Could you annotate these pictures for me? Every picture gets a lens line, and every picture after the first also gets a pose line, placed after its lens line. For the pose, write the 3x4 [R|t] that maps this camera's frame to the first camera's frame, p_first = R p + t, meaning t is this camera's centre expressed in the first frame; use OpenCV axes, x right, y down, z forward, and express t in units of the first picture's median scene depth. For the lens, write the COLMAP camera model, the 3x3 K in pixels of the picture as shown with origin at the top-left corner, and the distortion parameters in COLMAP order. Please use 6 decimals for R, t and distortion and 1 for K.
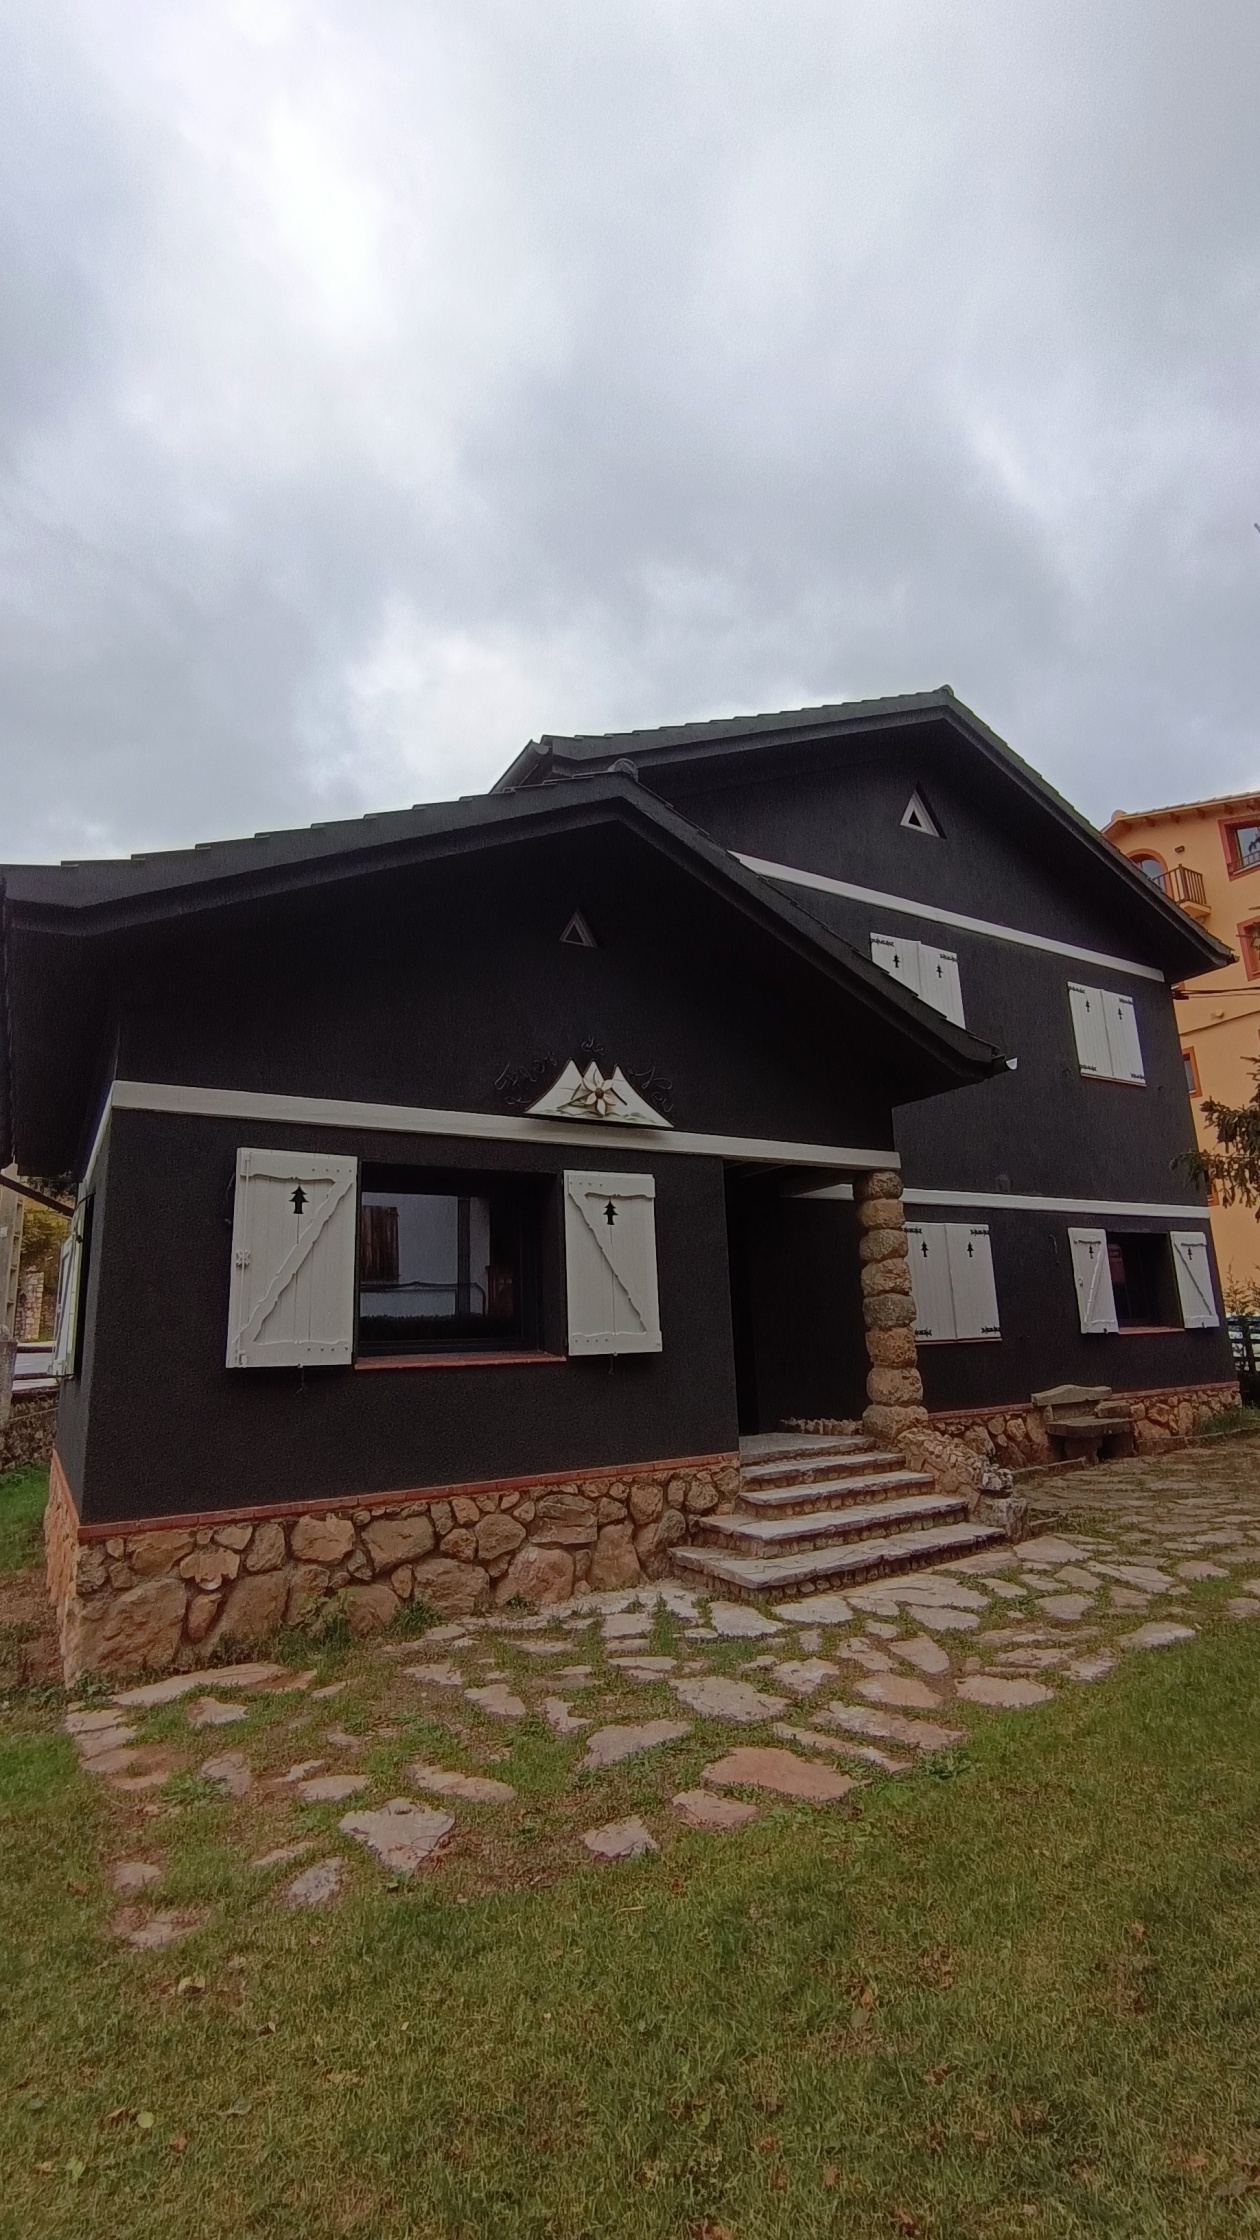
lens RADIAL K [[1018.3, 0, 630.0], [0, 1018.3, 1120.0], [0, 0, 1]] dist [-0.060652, 0.047159]
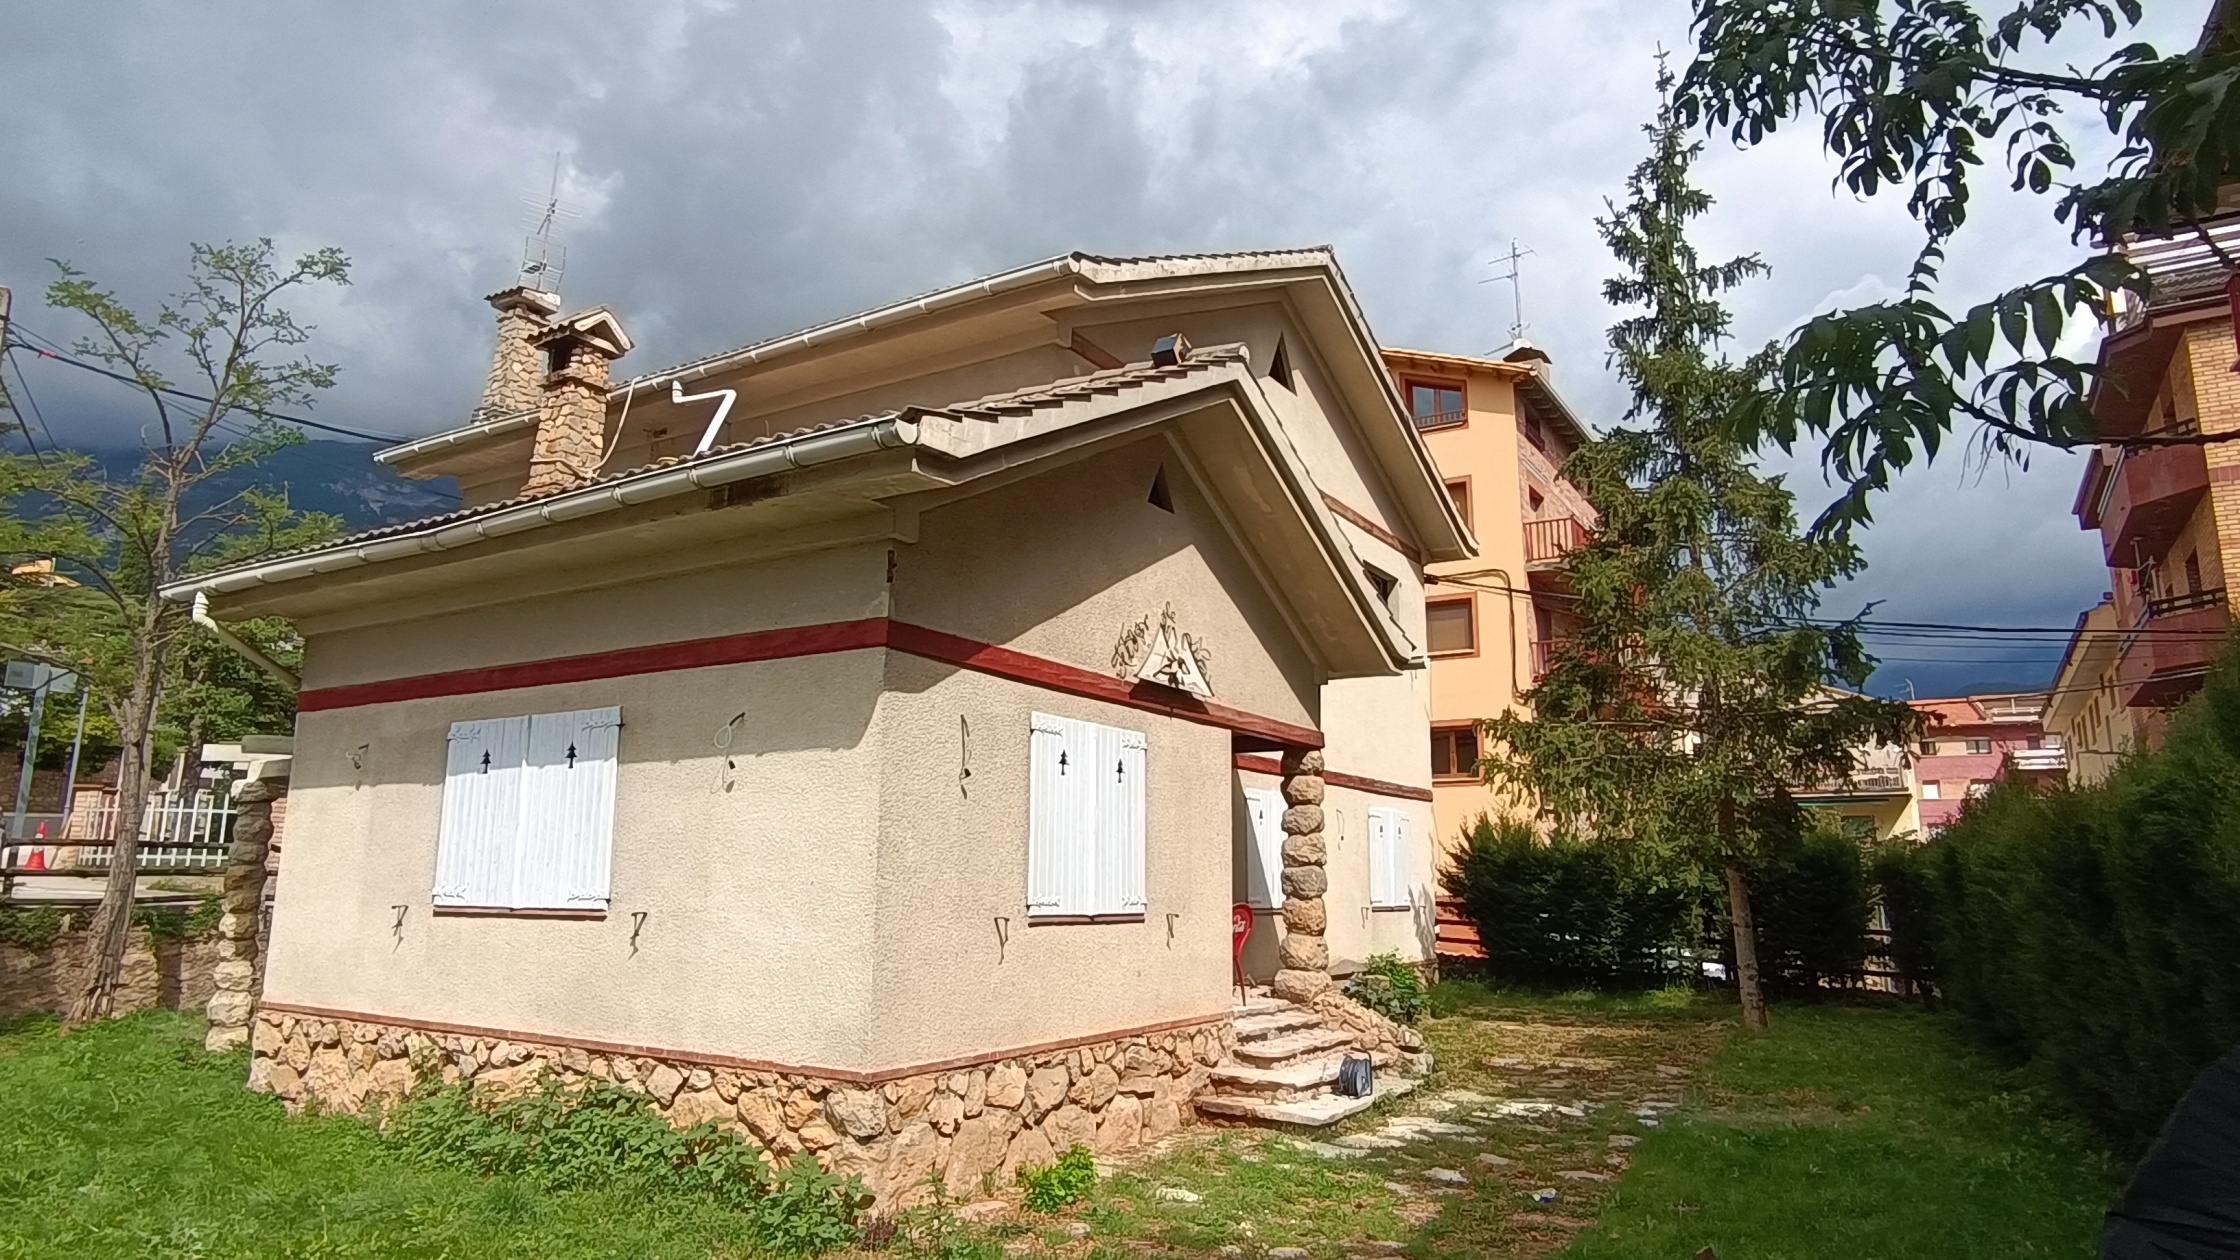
lens RADIAL K [[1379.6, 0, 1102.6], [0, 1379.6, 626.9], [0, 0, 1]] dist [-0.043826, 0.001977]
pose [[0.887611, 0.135190, 0.440308, -0.736617], [-0.147705, 0.989014, -0.005907, -0.042919], [-0.436269, -0.059793, 0.897828, -0.223172]]
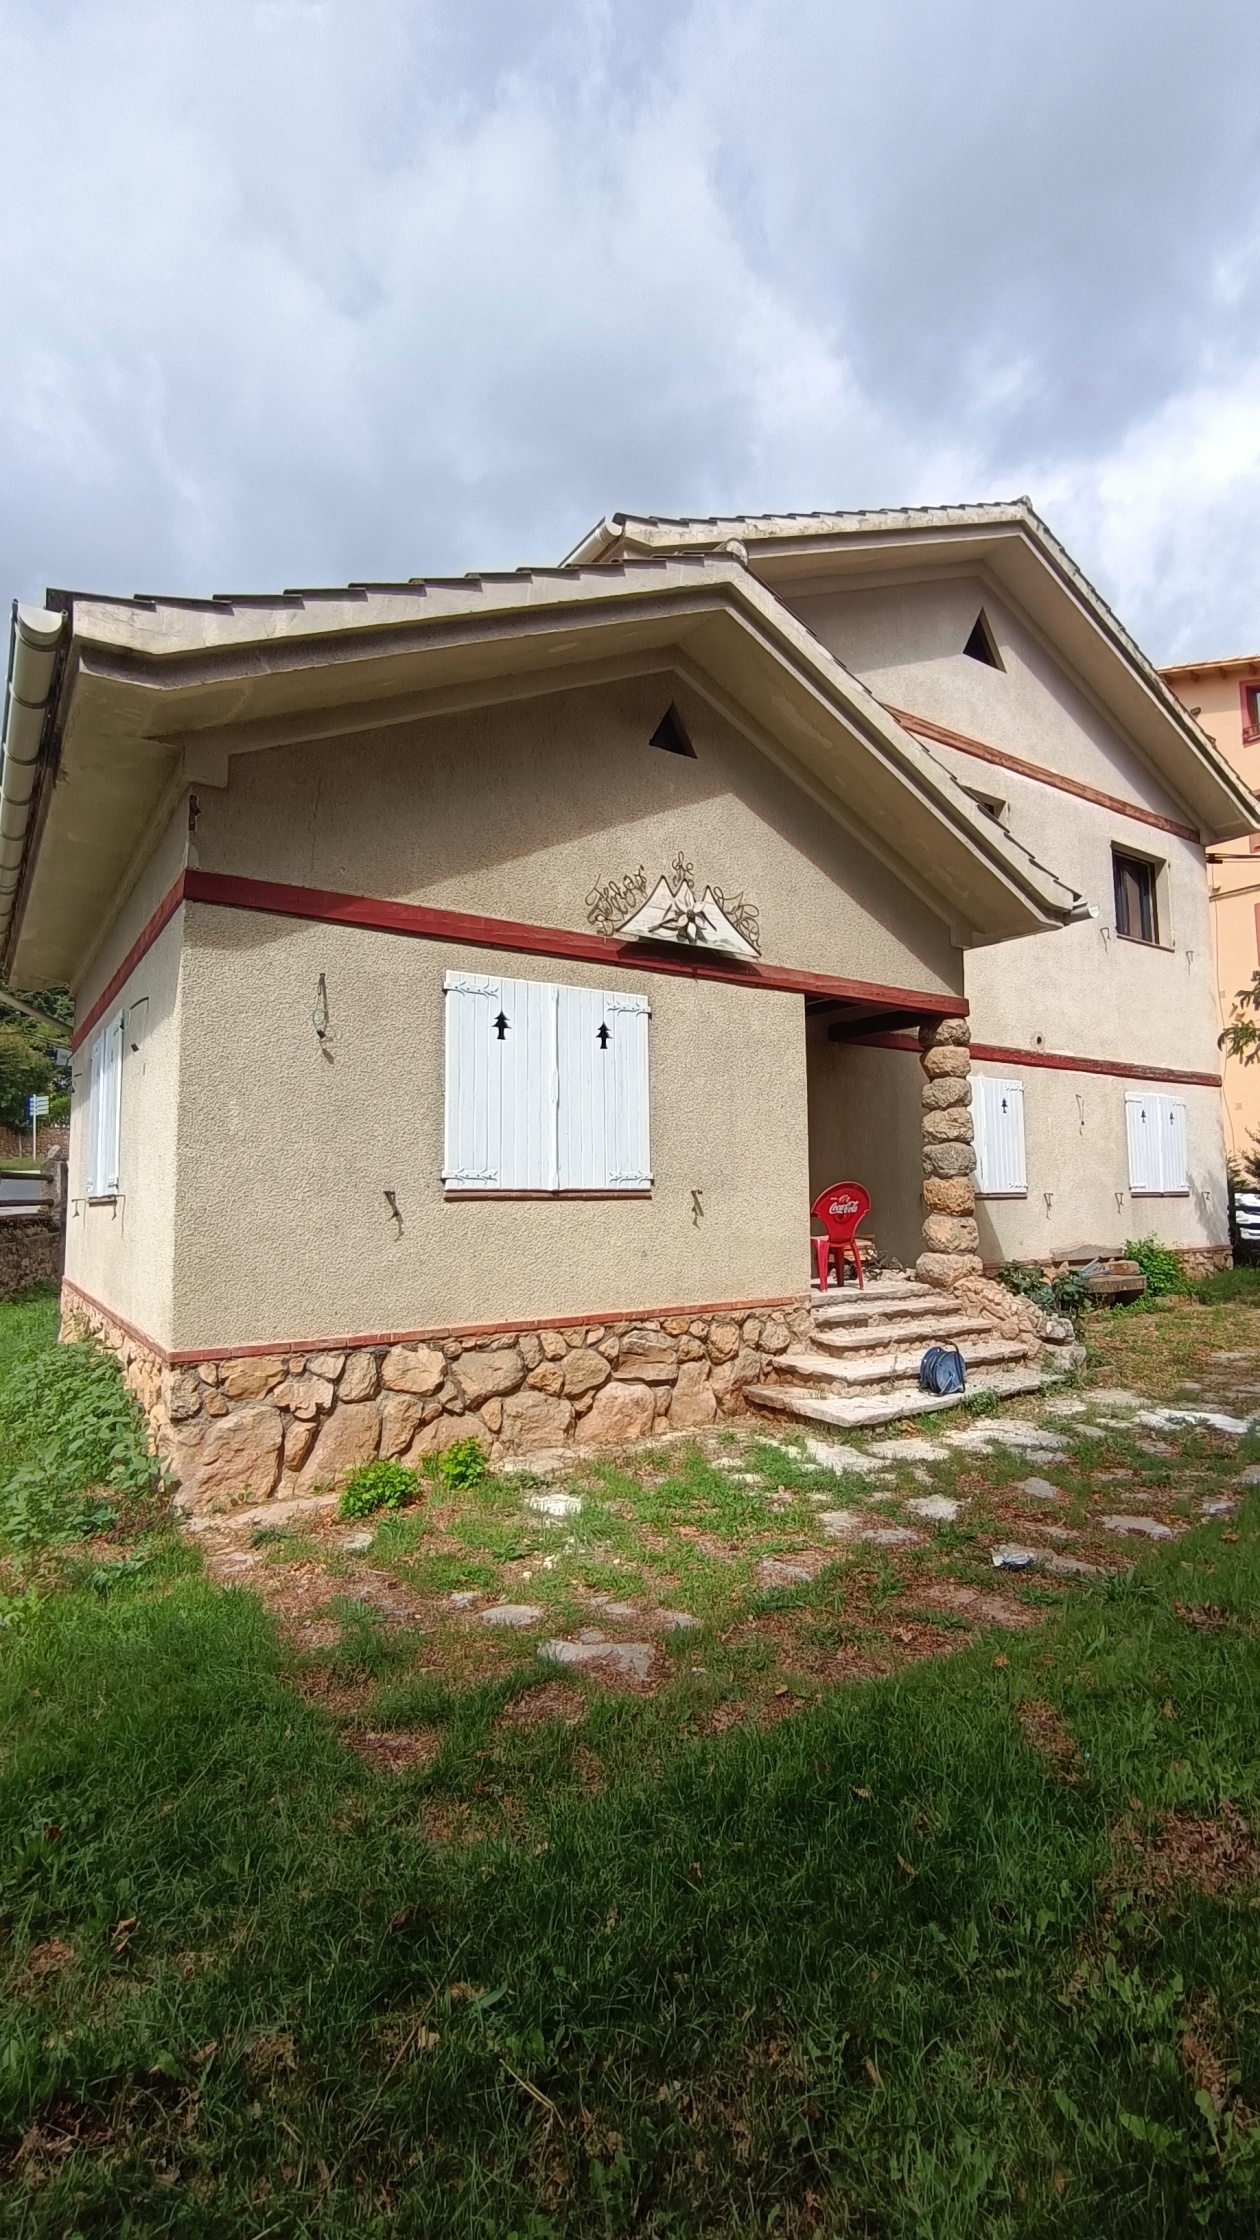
lens RADIAL K [[1018.3, 0, 630.0], [0, 1018.3, 1120.0], [0, 0, 1]] dist [-0.060652, 0.047159]
pose [[0.997929, 0.034671, 0.054176, -0.132275], [-0.041878, 0.989530, 0.138119, 0.033736], [-0.048820, -0.140102, 0.988933, 0.059945]]
